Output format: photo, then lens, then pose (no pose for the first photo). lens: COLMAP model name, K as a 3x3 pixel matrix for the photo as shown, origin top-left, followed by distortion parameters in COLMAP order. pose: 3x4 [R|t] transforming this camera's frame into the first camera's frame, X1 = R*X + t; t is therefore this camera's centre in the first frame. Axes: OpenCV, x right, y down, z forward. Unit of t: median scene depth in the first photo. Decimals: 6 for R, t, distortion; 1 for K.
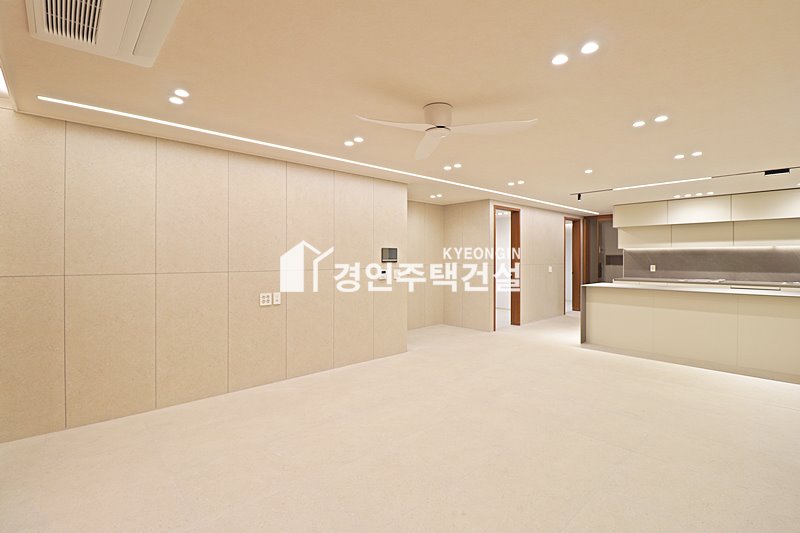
lens RADIAL K [[371.6, 0, 397.4], [0, 371.6, 257.7], [0, 0, 1]] dist [-0.002594, -0.009028]
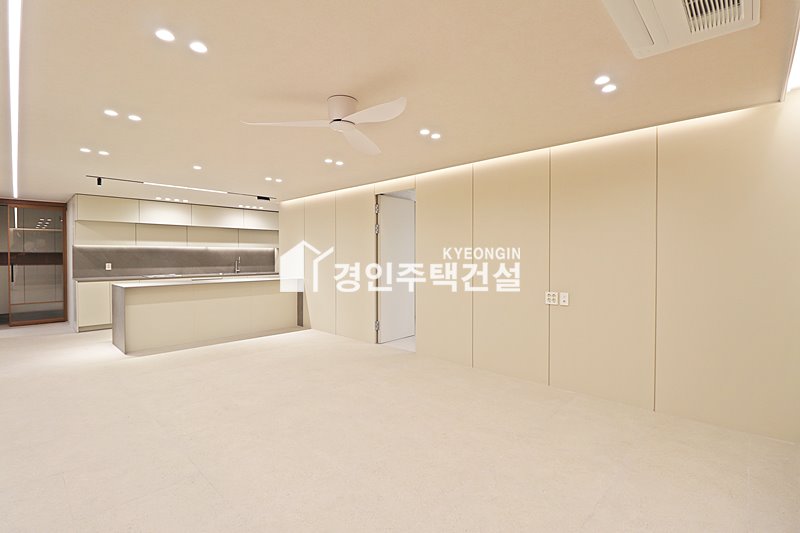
lens RADIAL K [[371.6, 0, 400.3], [0, 371.6, 264.5], [0, 0, 1]] dist [-0.002594, -0.009028]
pose [[-0.073299, -0.022085, 0.997065, -0.333484], [-0.001749, 0.999756, 0.022016, 0.000907], [-0.997308, -0.000130, -0.073320, 0.348843]]
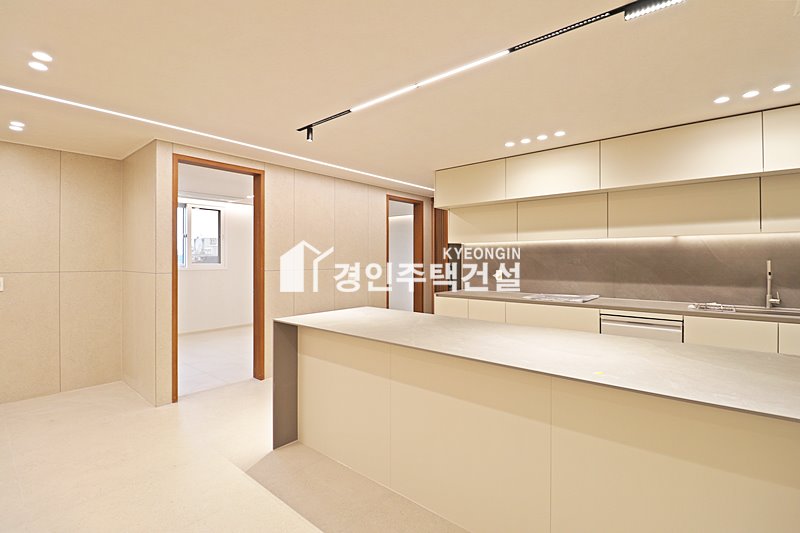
lens RADIAL K [[371.6, 0, 397.5], [0, 371.6, 260.3], [0, 0, 1]] dist [-0.002594, -0.009028]
pose [[0.991756, -0.000638, 0.128139, 0.478739], [-0.000579, 0.999955, 0.009458, -0.001538], [-0.128139, -0.009454, 0.991711, 0.443002]]
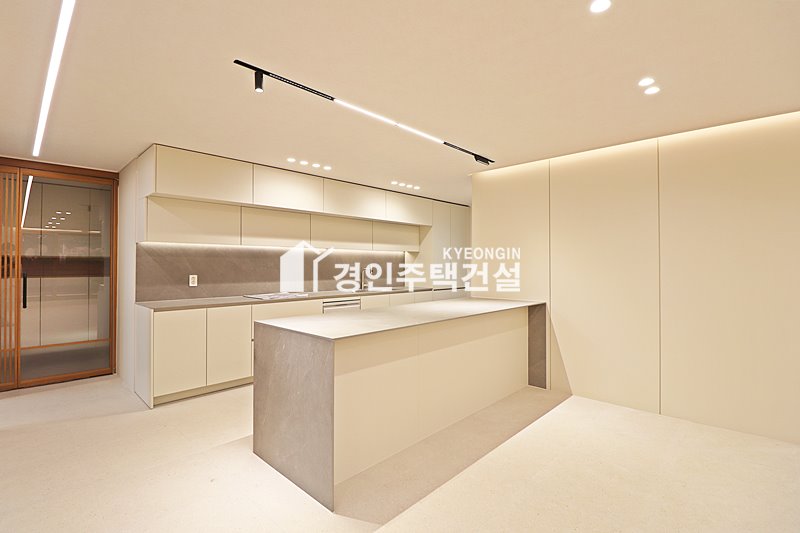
lens RADIAL K [[371.6, 0, 407.3], [0, 371.6, 260.6], [0, 0, 1]] dist [-0.002594, -0.009028]
pose [[-0.078588, 0.012812, 0.996825, 0.127687], [-0.004773, 0.999901, -0.013228, 0.005180], [-0.996896, -0.005798, -0.078519, 0.784687]]
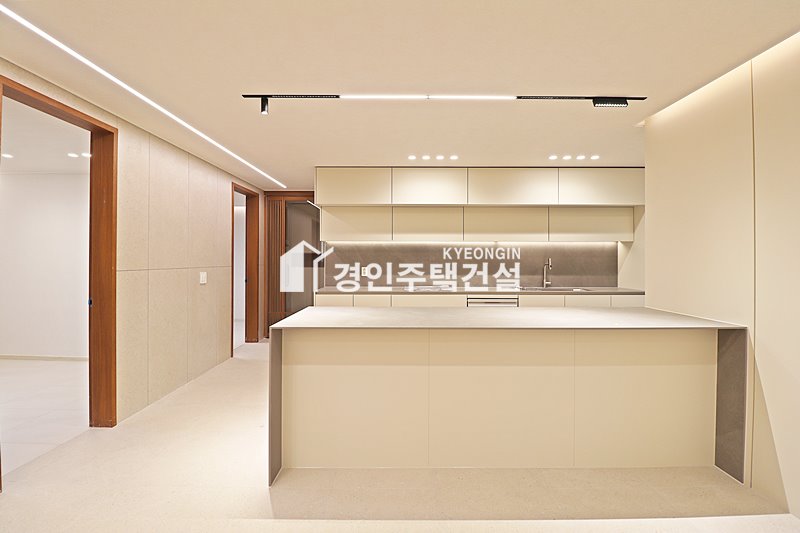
lens RADIAL K [[371.6, 0, 401.6], [0, 371.6, 258.2], [0, 0, 1]] dist [-0.002594, -0.009028]
pose [[0.667604, 0.005001, 0.744500, 0.254158], [-0.005298, 0.999984, -0.001966, 0.005470], [-0.744498, -0.002631, 0.667620, 0.542901]]
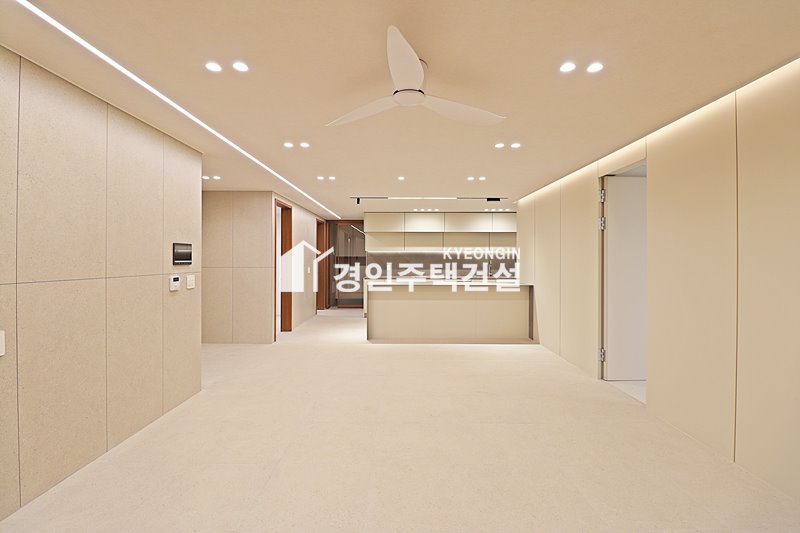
lens RADIAL K [[371.6, 0, 397.9], [0, 371.6, 262.3], [0, 0, 1]] dist [-0.002594, -0.009028]
pose [[0.676881, -0.002714, 0.736087, -0.183762], [-0.004520, 0.999959, 0.007844, 0.000779], [-0.736078, -0.008637, 0.676841, 0.181651]]
